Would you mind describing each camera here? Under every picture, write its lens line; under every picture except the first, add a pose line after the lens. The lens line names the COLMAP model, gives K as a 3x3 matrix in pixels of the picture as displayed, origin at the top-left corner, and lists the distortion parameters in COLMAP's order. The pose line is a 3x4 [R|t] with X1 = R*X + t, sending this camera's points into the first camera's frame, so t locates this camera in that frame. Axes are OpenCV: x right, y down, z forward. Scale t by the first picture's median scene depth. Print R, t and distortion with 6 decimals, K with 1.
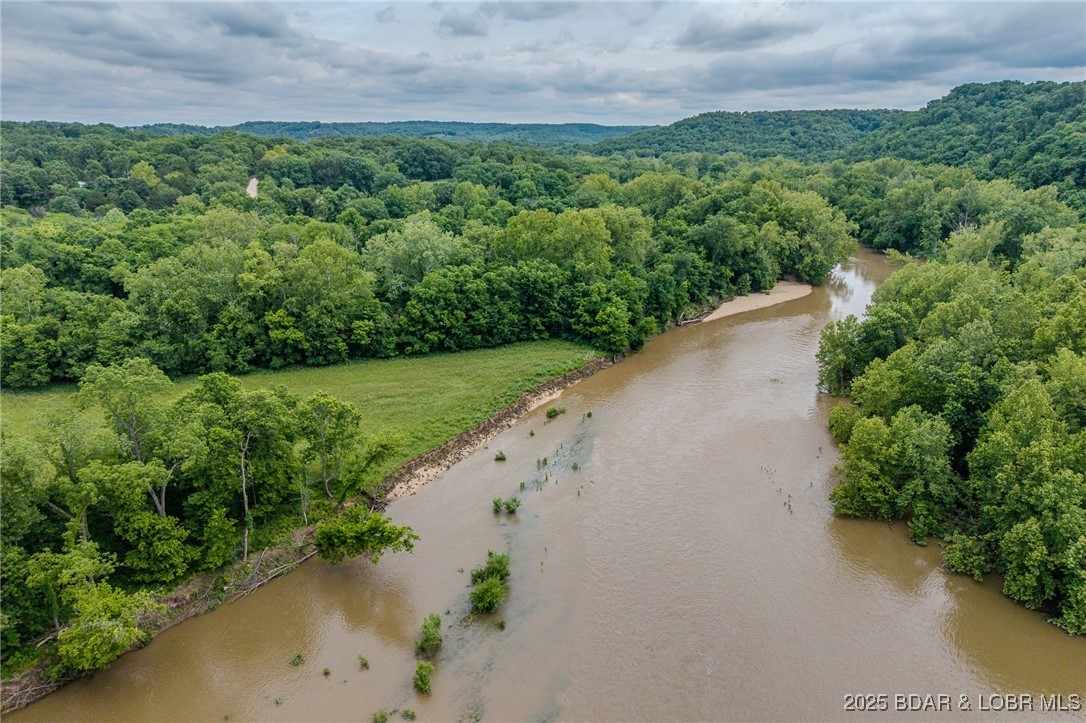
lens RADIAL K [[723.5, 0, 544.6], [0, 723.5, 381.6], [0, 0, 1]] dist [0.019234, -0.021419]
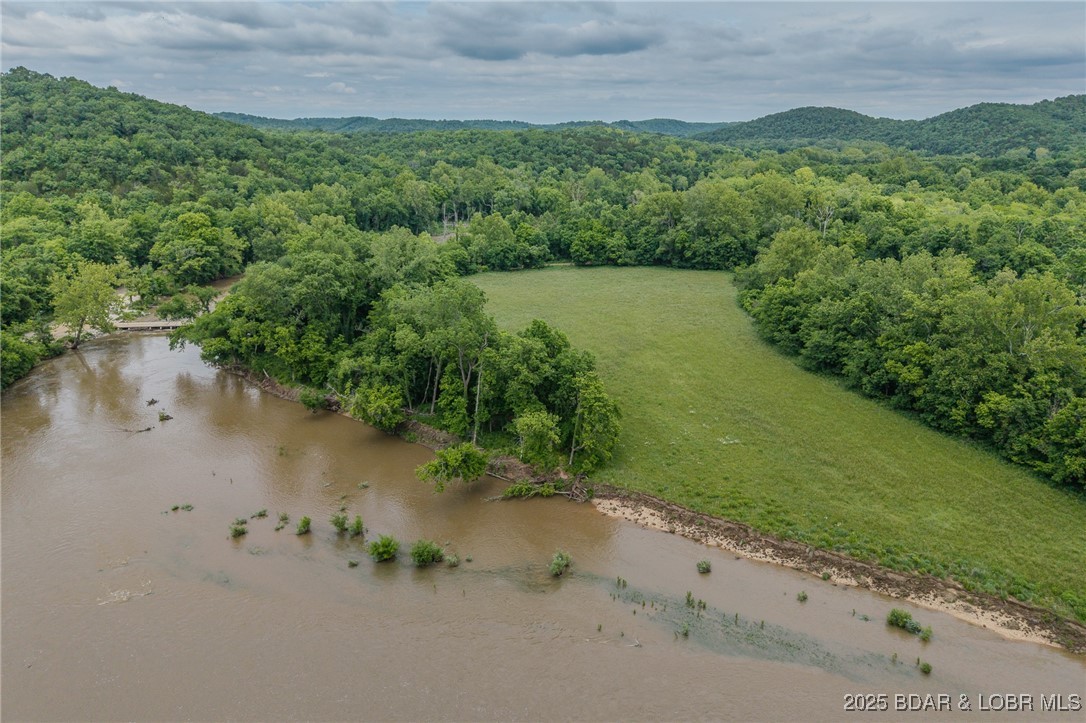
lens RADIAL K [[723.5, 0, 543.2], [0, 723.5, 366.5], [0, 0, 1]] dist [0.019234, -0.021419]
pose [[-0.094952, 0.301907, -0.948597, 0.184542], [-0.312353, 0.895744, 0.316352, -0.080733], [0.945209, 0.326335, 0.009249, 0.242065]]
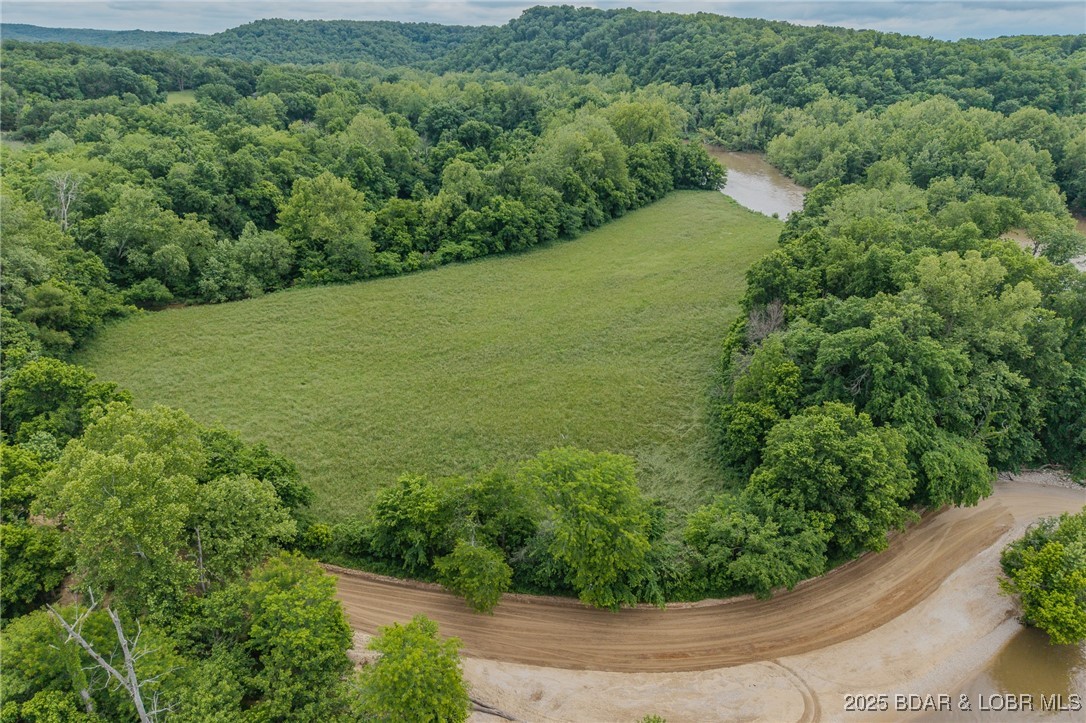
lens RADIAL K [[723.5, 0, 554.3], [0, 723.5, 370.9], [0, 0, 1]] dist [0.019234, -0.021419]
pose [[0.770228, -0.248132, 0.587520, -0.555647], [0.190653, 0.968668, 0.159163, 0.008982], [-0.608605, -0.010579, 0.793403, -0.030445]]
